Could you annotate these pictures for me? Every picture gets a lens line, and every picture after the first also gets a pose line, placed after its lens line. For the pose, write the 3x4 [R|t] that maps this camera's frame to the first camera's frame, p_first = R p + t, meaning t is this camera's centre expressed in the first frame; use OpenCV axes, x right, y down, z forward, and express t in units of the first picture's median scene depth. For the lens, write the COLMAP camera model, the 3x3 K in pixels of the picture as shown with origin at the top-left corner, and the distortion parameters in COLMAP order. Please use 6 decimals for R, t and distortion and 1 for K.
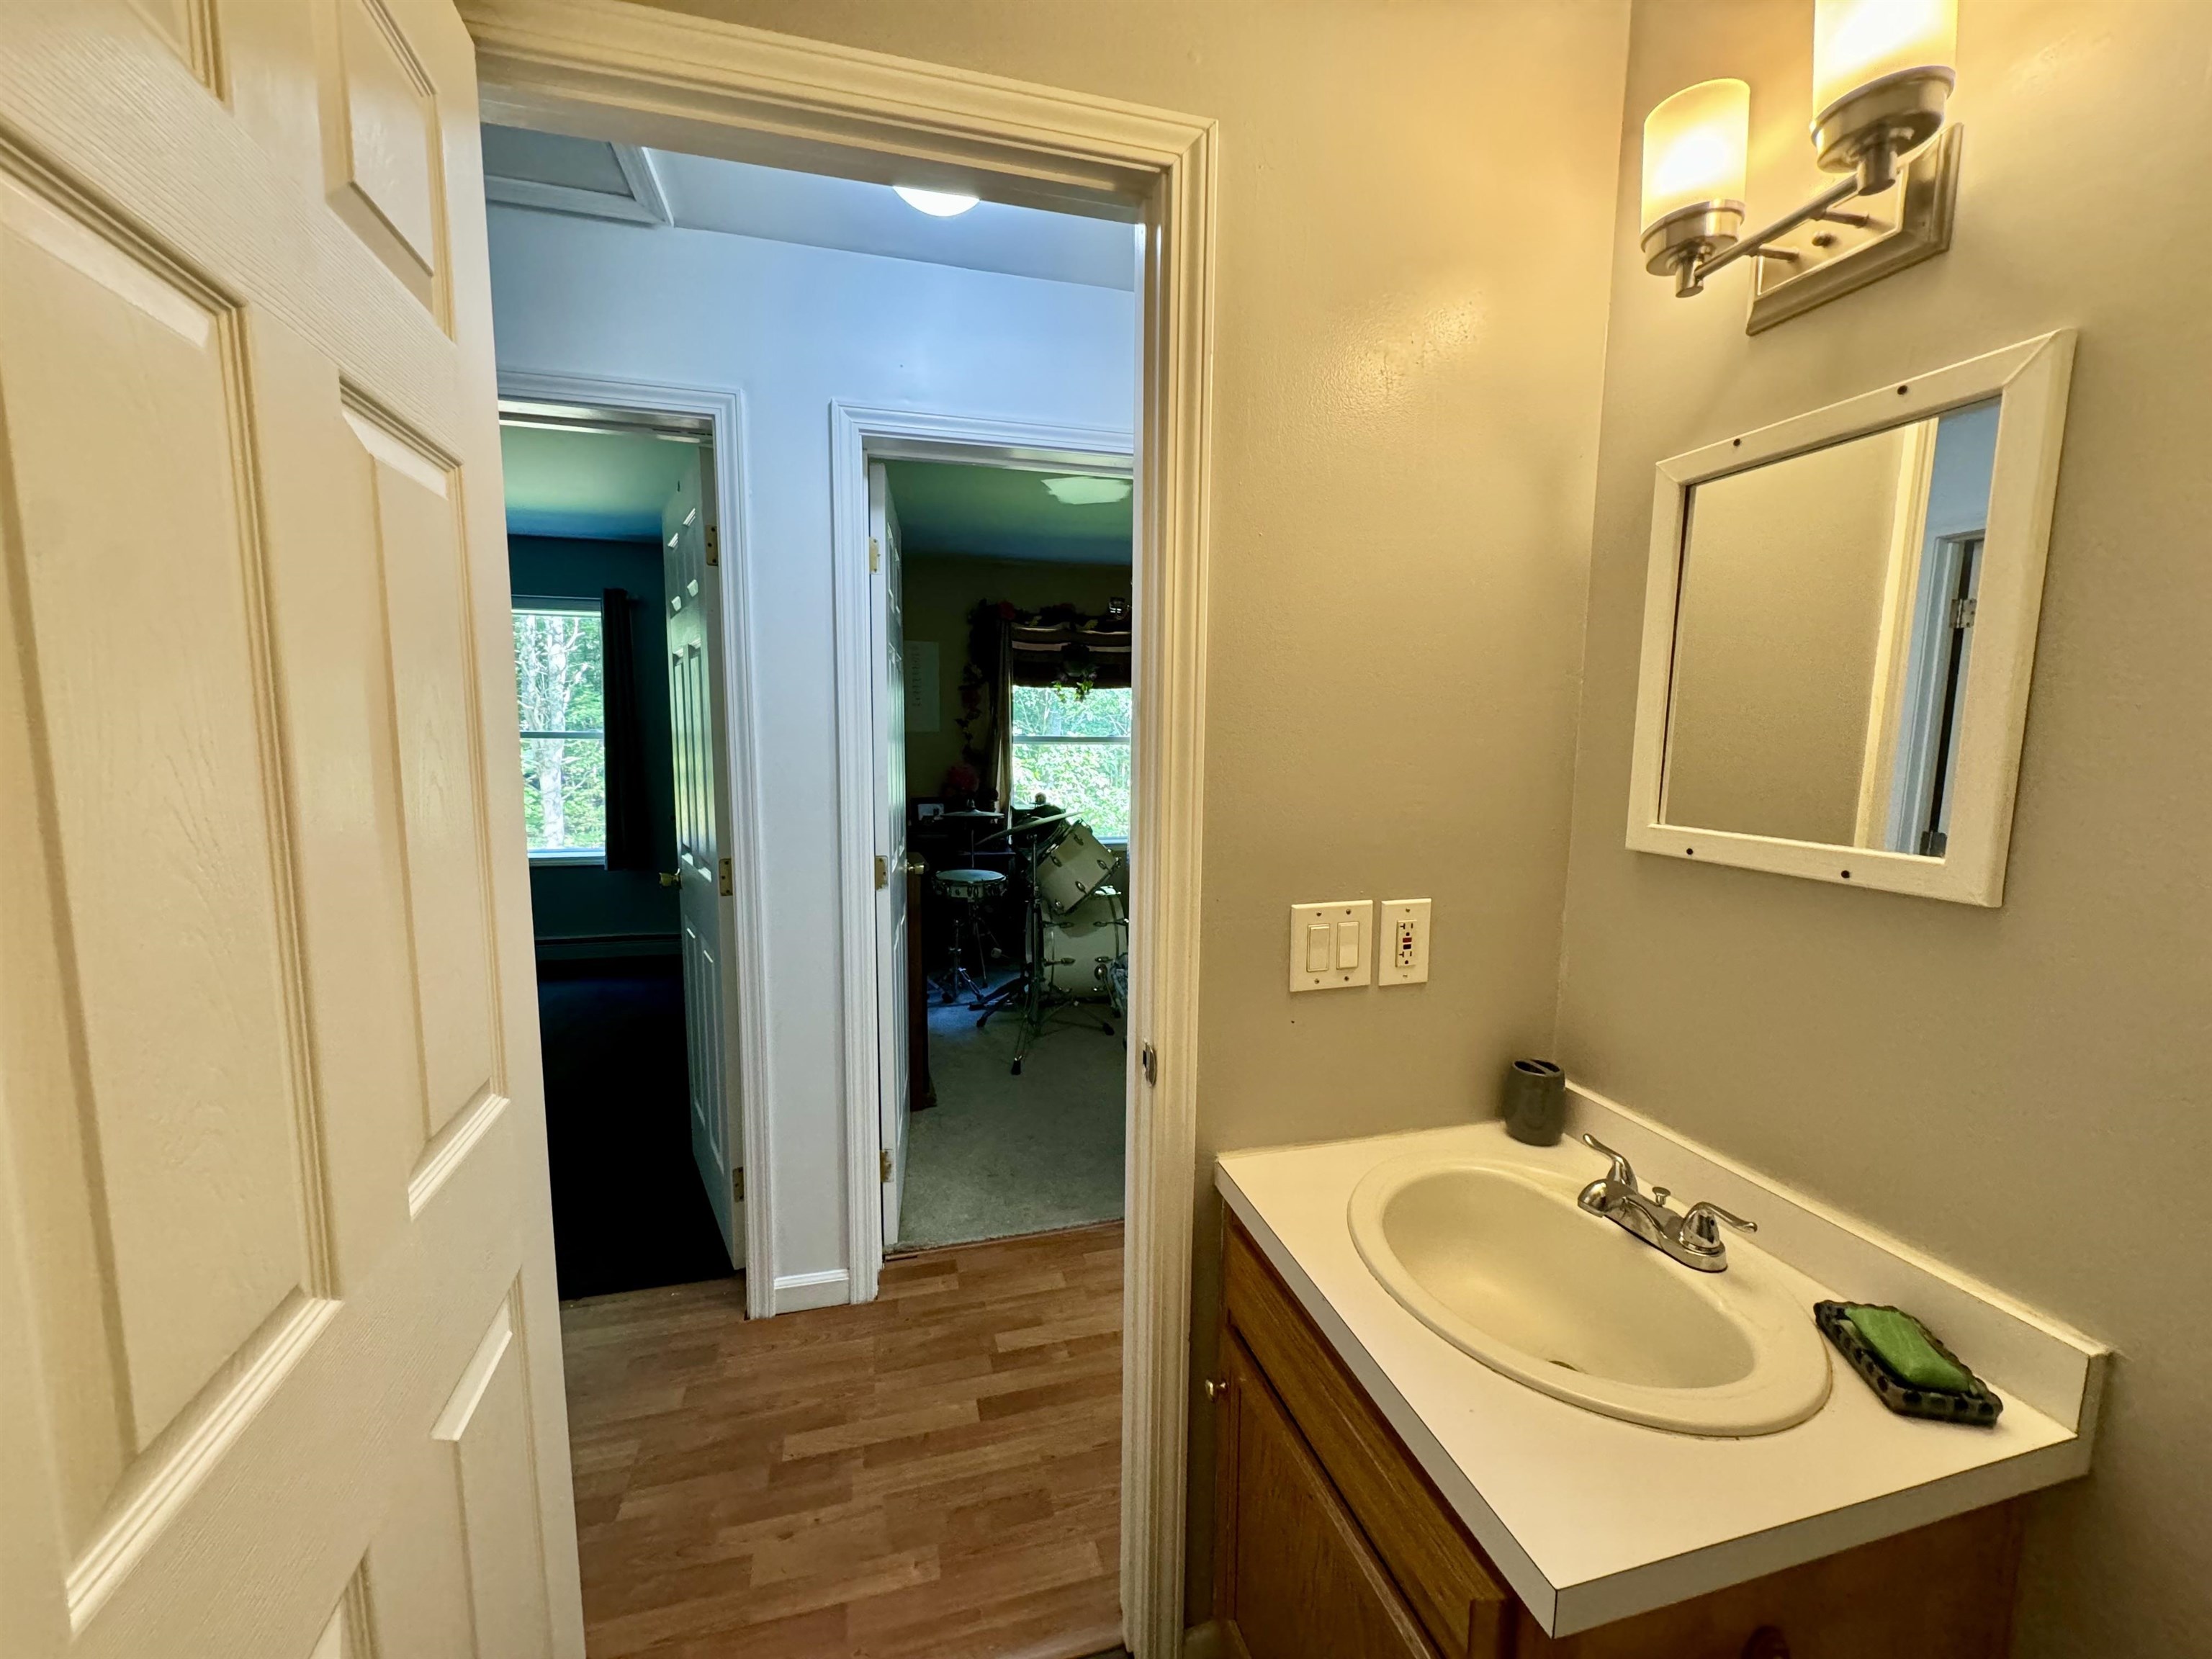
lens RADIAL K [[884.5, 0, 1106.0], [0, 884.5, 829.5], [0, 0, 1]] dist [-0.002936, -0.000036]
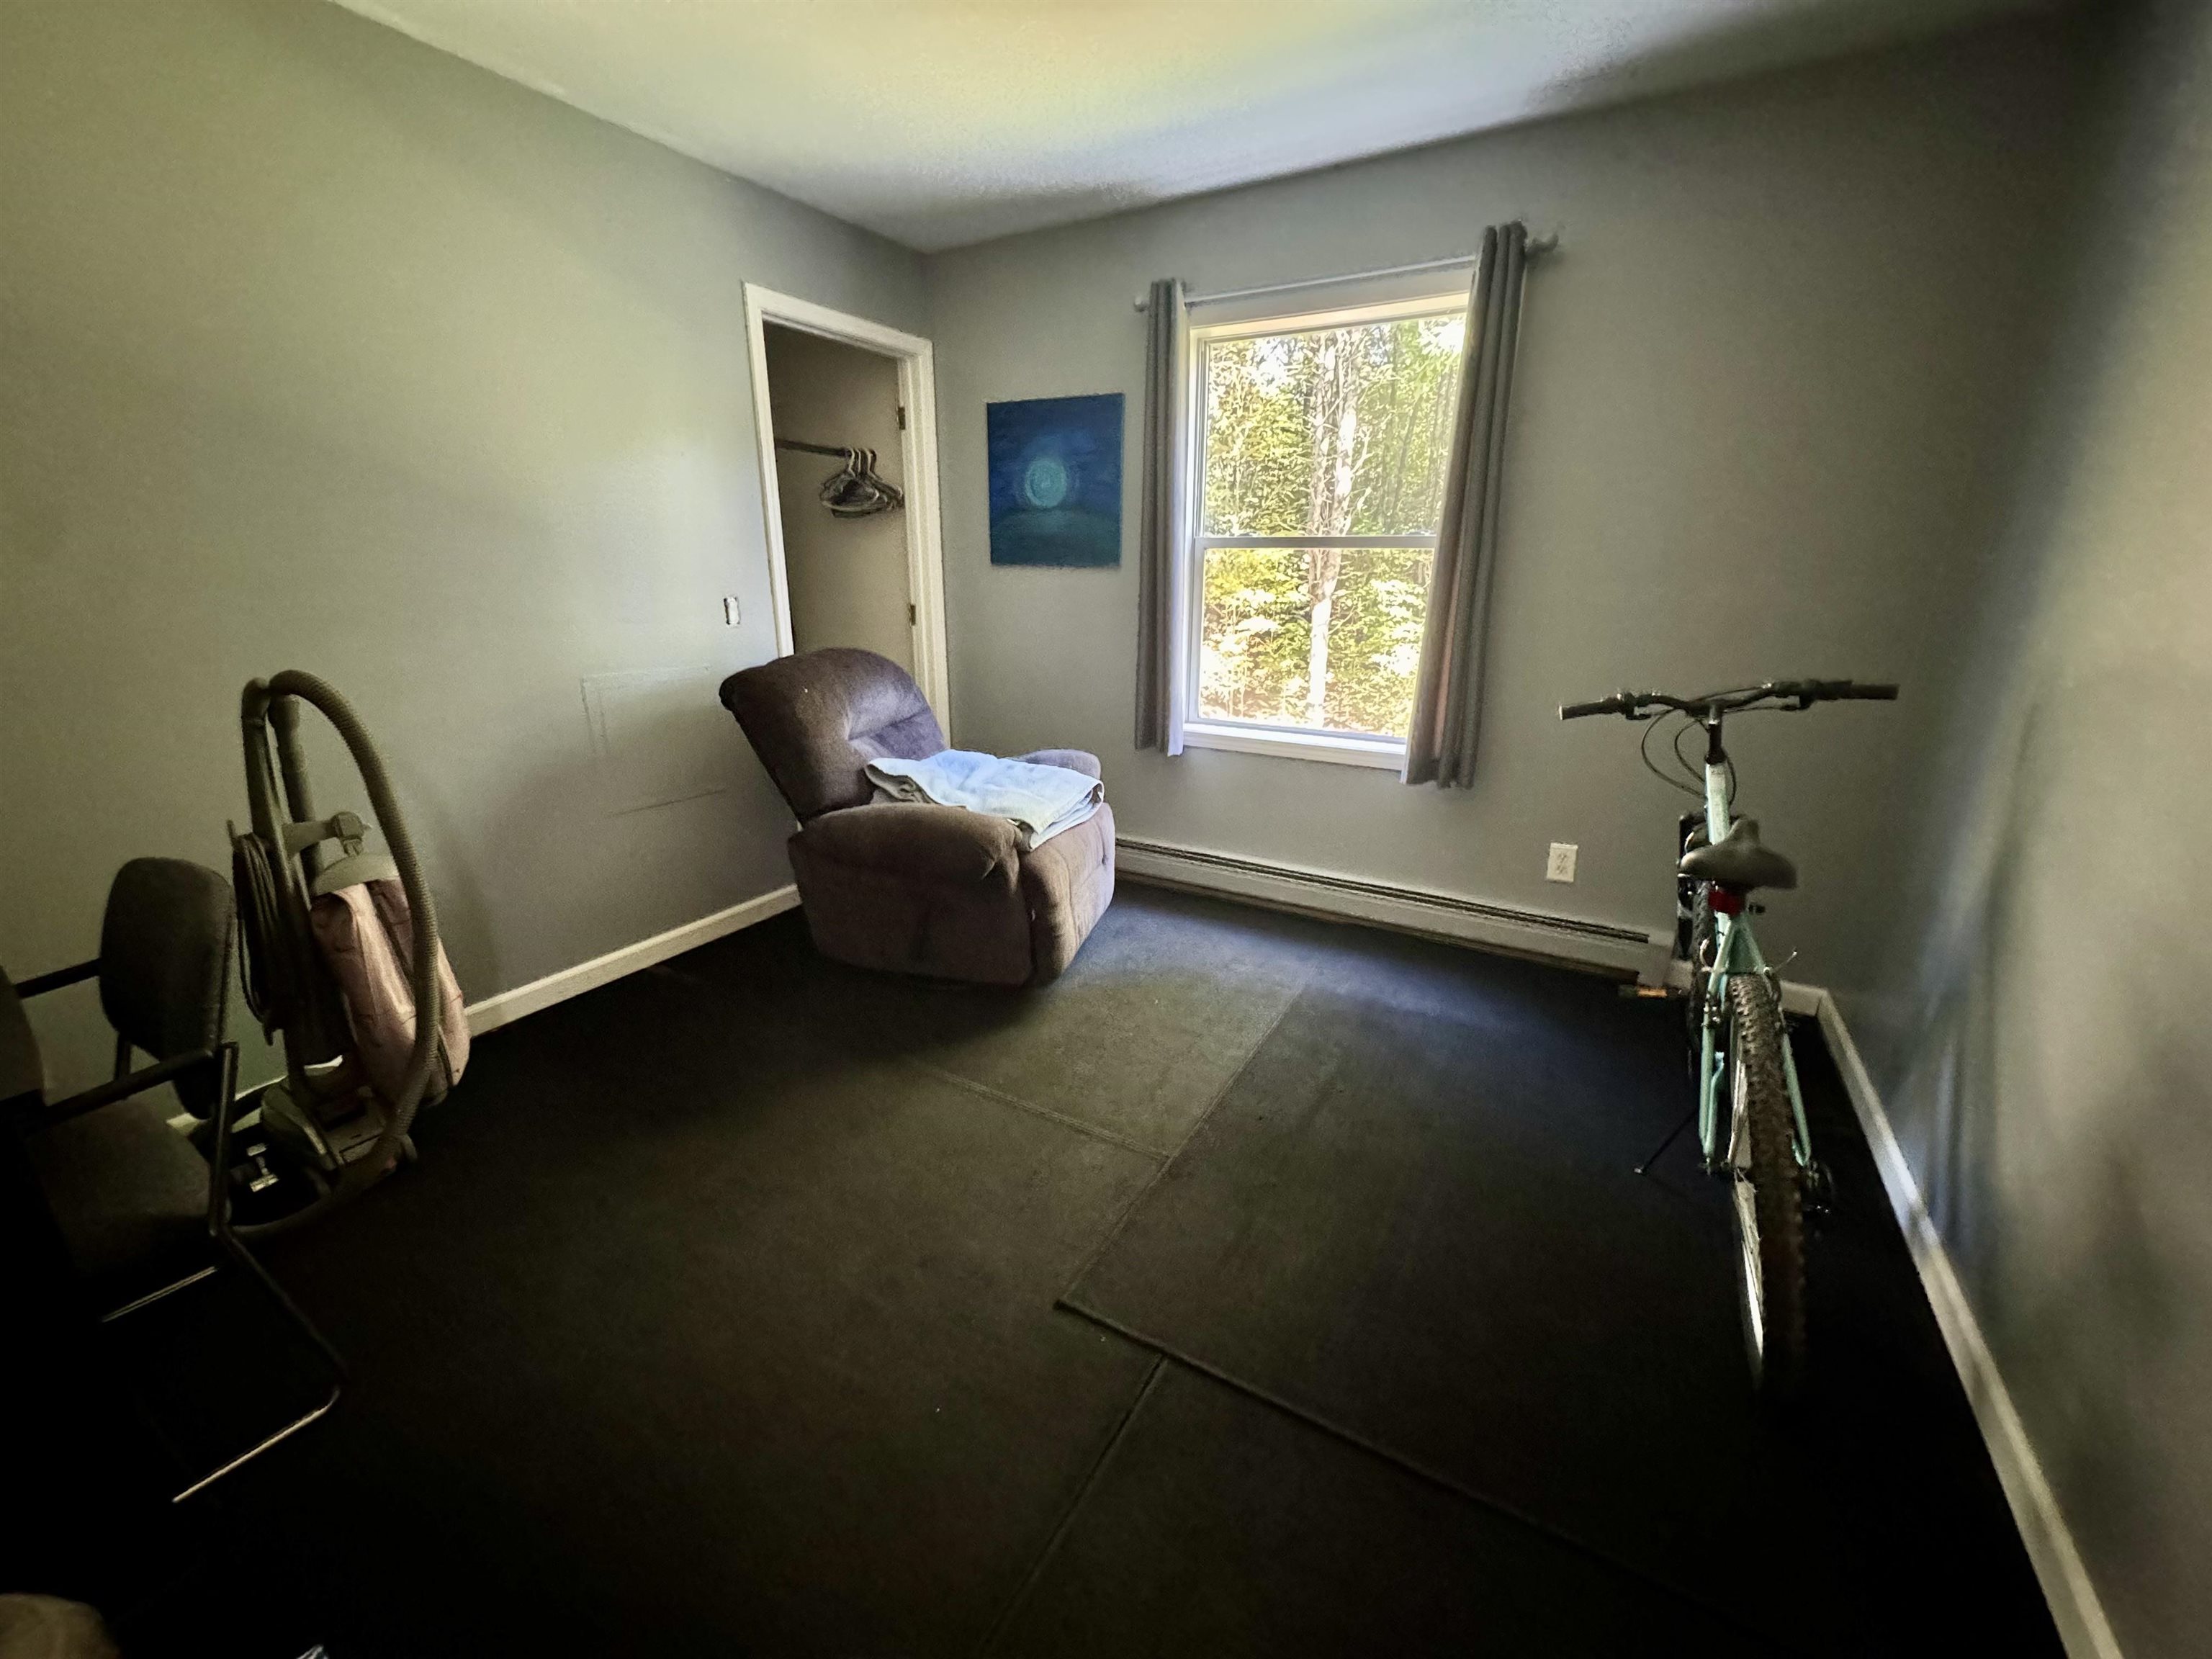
lens RADIAL K [[884.5, 0, 1106.0], [0, 884.5, 829.5], [0, 0, 1]] dist [-0.002936, -0.000036]
pose [[0.701173, 0.201172, -0.684023, -0.066078], [-0.080255, 0.975542, 0.204640, -0.002201], [0.708460, -0.088592, 0.700168, 0.105756]]
